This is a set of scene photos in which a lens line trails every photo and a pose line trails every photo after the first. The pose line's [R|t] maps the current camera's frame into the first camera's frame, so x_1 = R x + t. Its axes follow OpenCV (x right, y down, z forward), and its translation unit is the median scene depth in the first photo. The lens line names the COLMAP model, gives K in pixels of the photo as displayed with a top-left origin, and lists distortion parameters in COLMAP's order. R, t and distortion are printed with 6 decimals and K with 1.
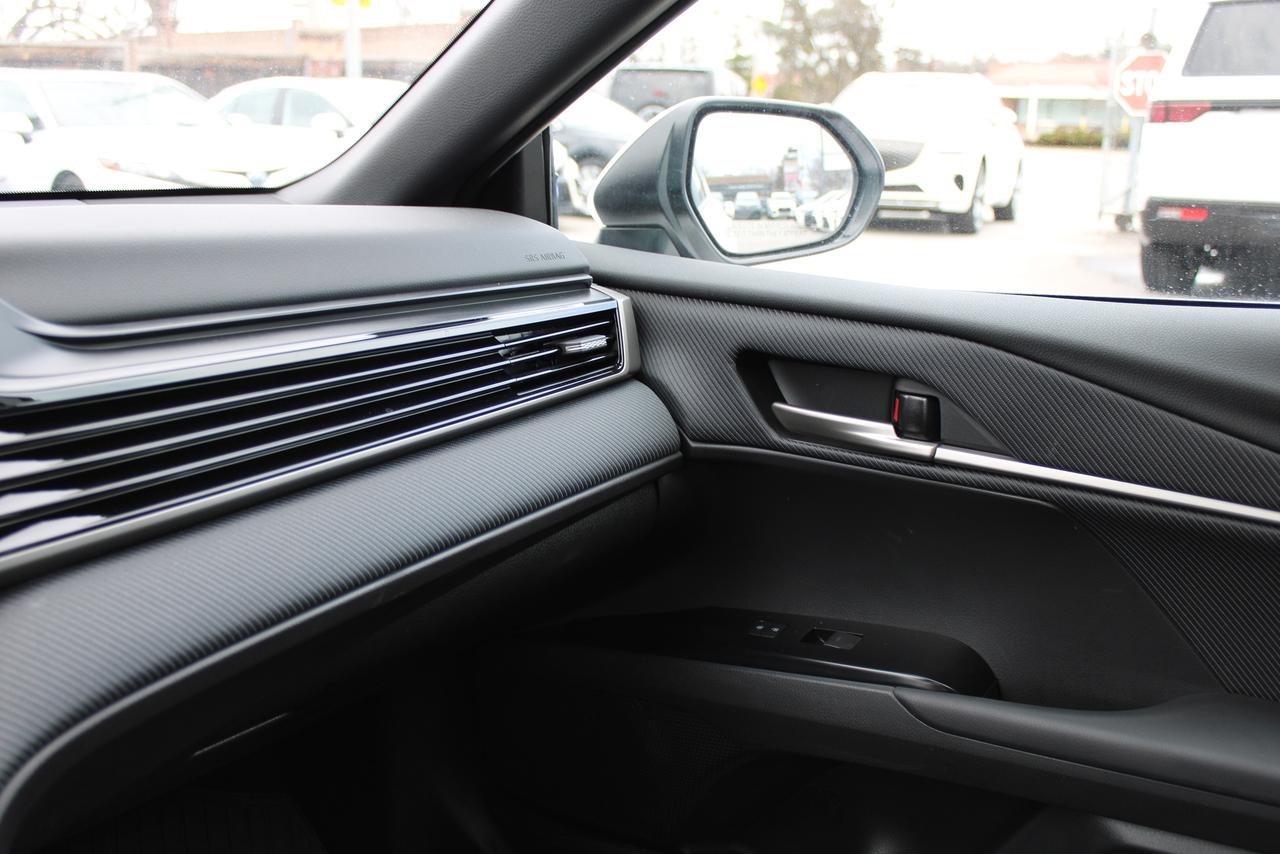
lens RADIAL K [[1191.7, 0, 640.0], [0, 1191.7, 427.0], [0, 0, 1]] dist [-0.091537, 0.008892]
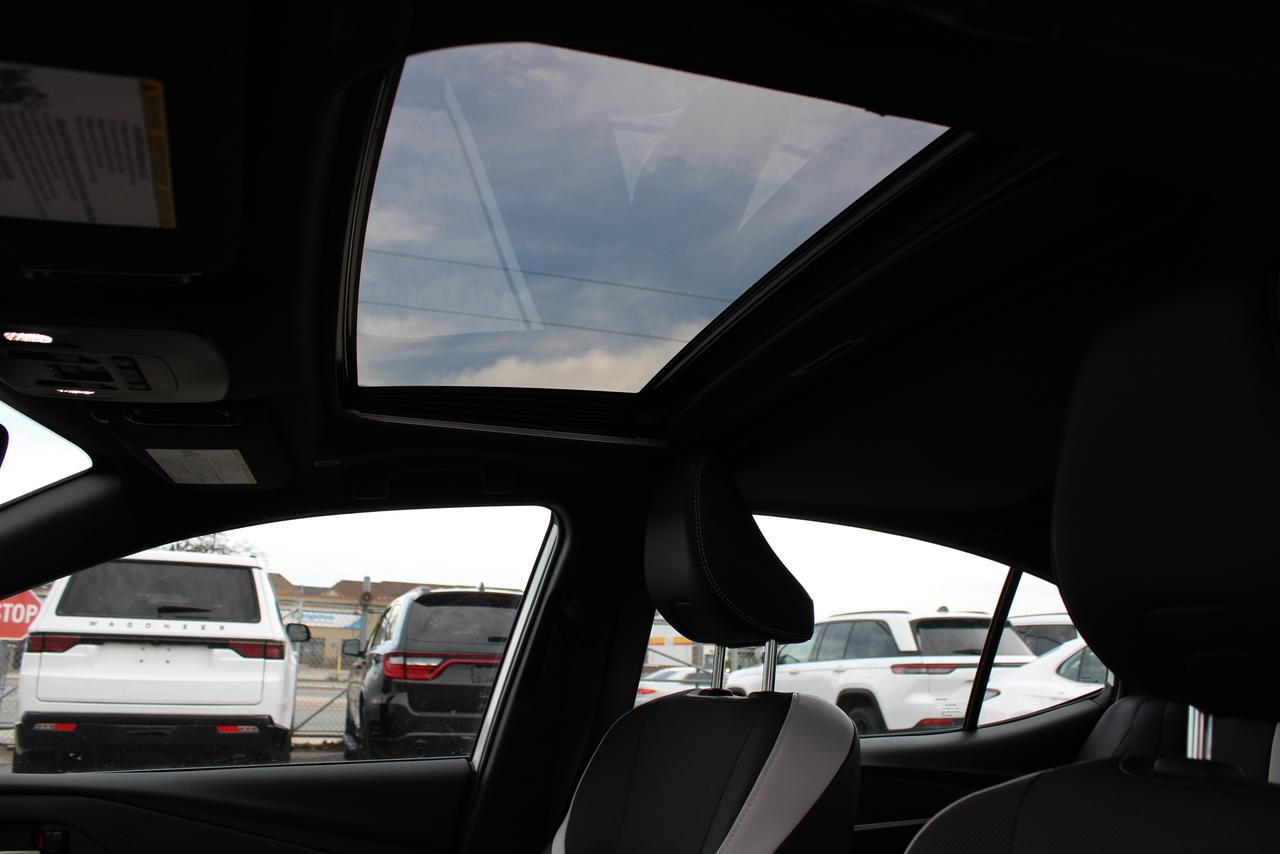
lens RADIAL K [[1062.9, 0, 640.0], [0, 1062.9, 427.0], [0, 0, 1]] dist [-0.173399, 0.150614]
pose [[0.555065, 0.189464, 0.809942, -0.709991], [0.191330, 0.918525, -0.345985, 0.103617], [-0.809503, 0.347010, 0.473591, -0.732627]]
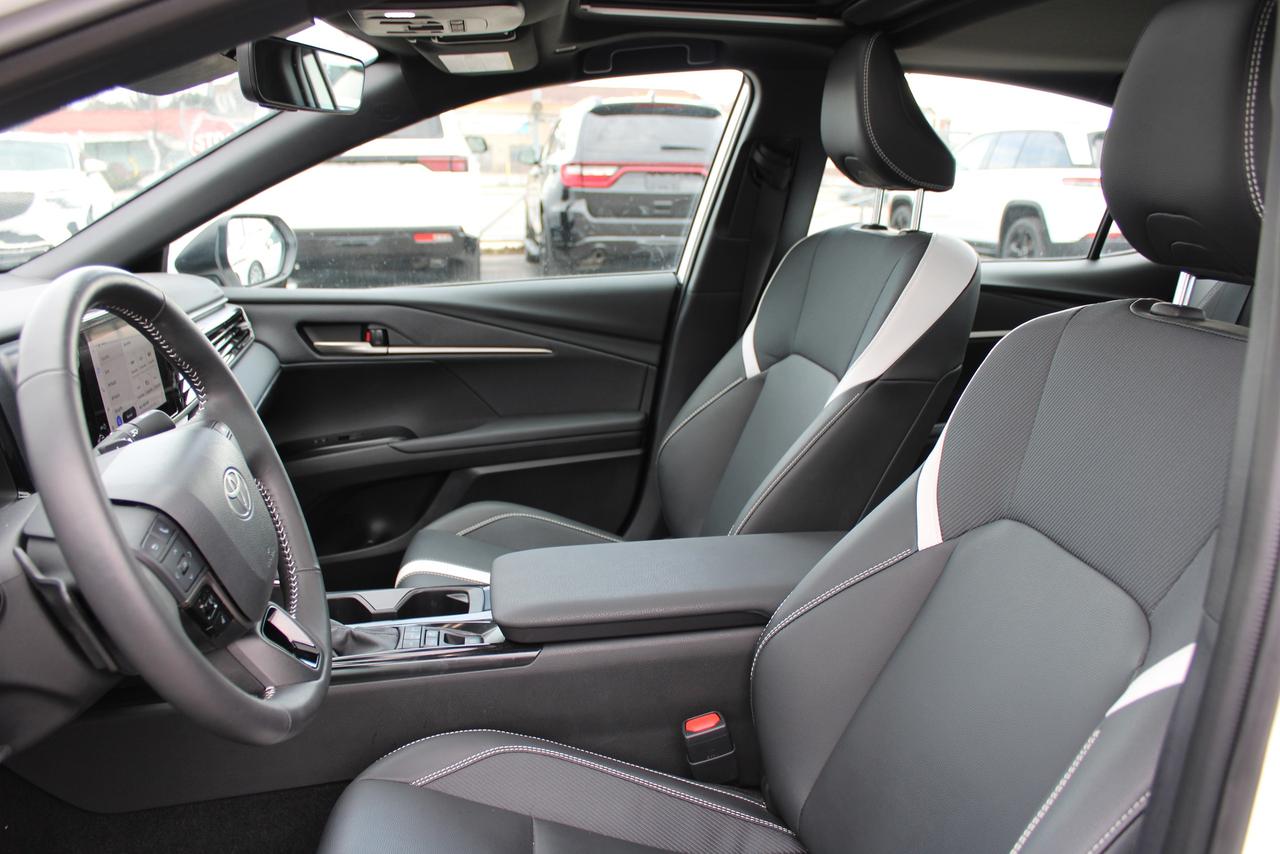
lens RADIAL K [[1062.9, 0, 640.0], [0, 1062.9, 427.0], [0, 0, 1]] dist [-0.173399, 0.150614]
pose [[0.675759, -0.173048, 0.716522, -0.954692], [0.171302, 0.982307, 0.075682, 0.096050], [-0.716942, 0.071598, 0.693447, -0.889067]]
